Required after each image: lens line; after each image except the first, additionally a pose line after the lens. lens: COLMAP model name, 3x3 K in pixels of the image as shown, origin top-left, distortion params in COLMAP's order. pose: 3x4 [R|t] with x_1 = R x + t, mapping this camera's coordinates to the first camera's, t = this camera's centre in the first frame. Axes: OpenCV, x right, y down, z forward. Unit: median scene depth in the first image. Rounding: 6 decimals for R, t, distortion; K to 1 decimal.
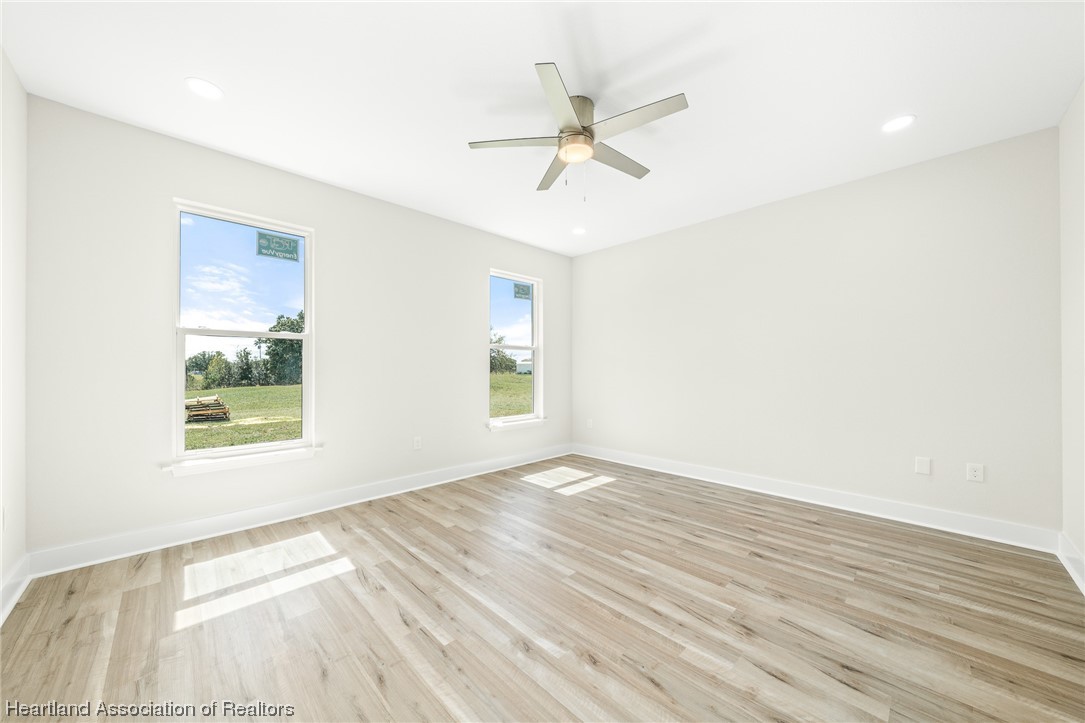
lens RADIAL K [[384.5, 0, 542.5], [0, 384.5, 361.5], [0, 0, 1]] dist [-0.000125, 0.000032]
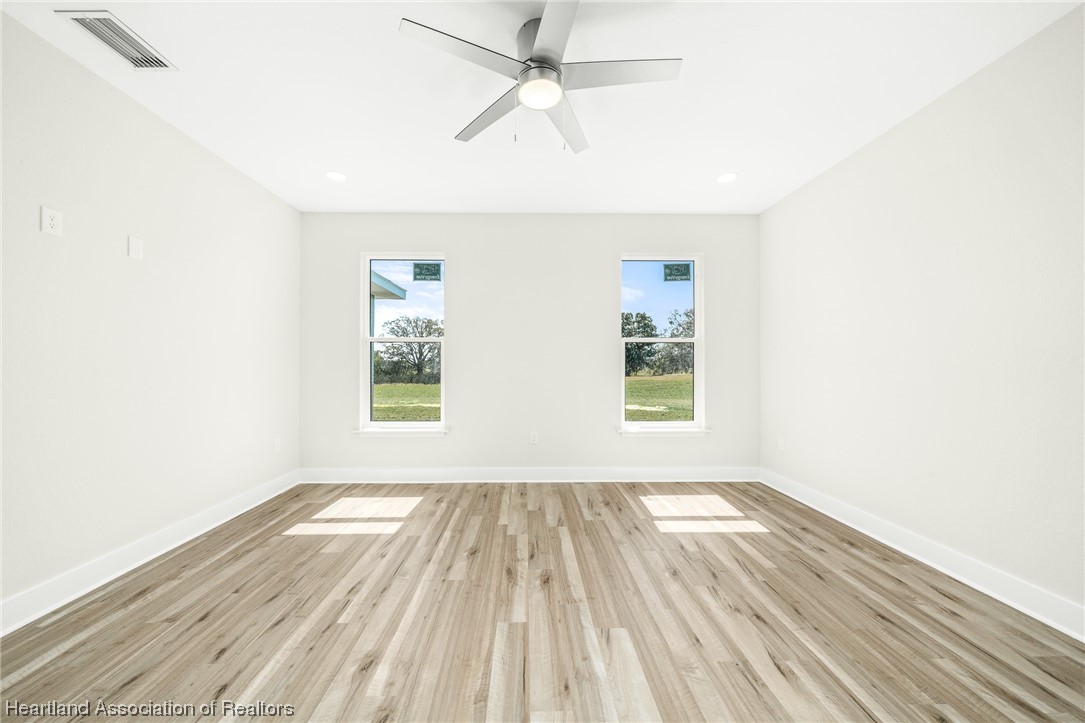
lens RADIAL K [[379.2, 0, 534.6], [0, 379.2, 360.6], [0, 0, 1]] dist [-0.000902, 0.000004]
pose [[0.726990, -0.009121, -0.686588, 0.494192], [0.013097, 0.999914, 0.000585, 0.006049], [0.686524, -0.009418, 0.727046, 0.345174]]
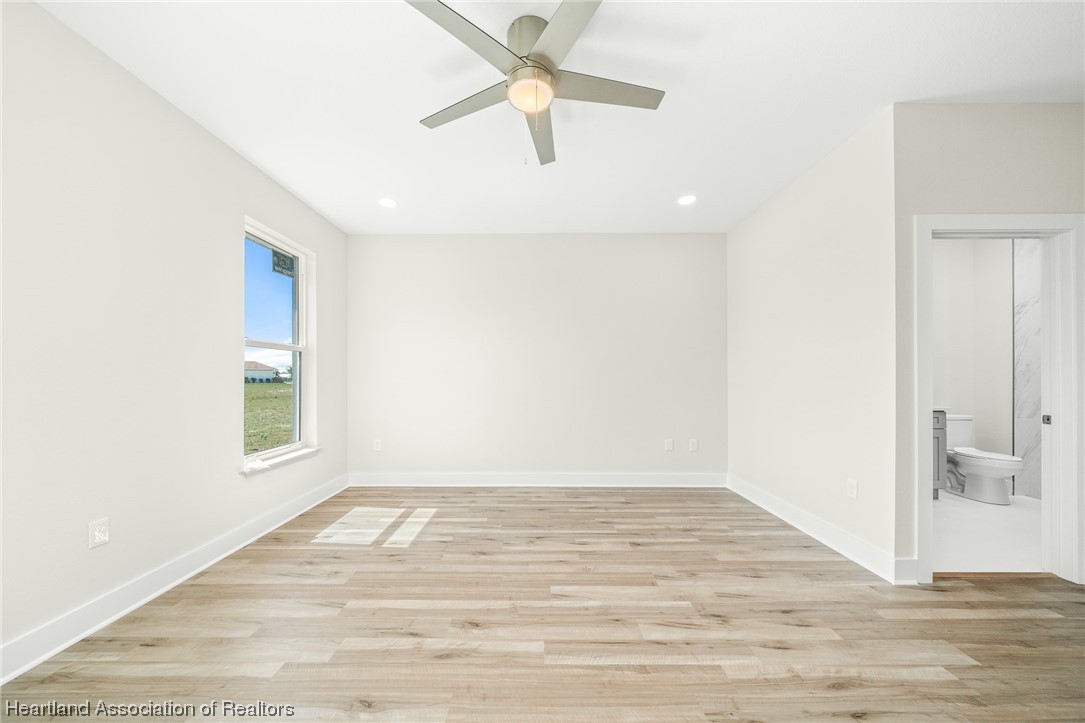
lens RADIAL K [[371.4, 0, 537.4], [0, 371.4, 374.9], [0, 0, 1]] dist [-0.002641, -0.000064]
pose [[0.707541, 0.003991, 0.706661, -0.346144], [-0.012995, 0.999888, 0.007364, 0.005376], [-0.706552, -0.014393, 0.707514, 0.377210]]
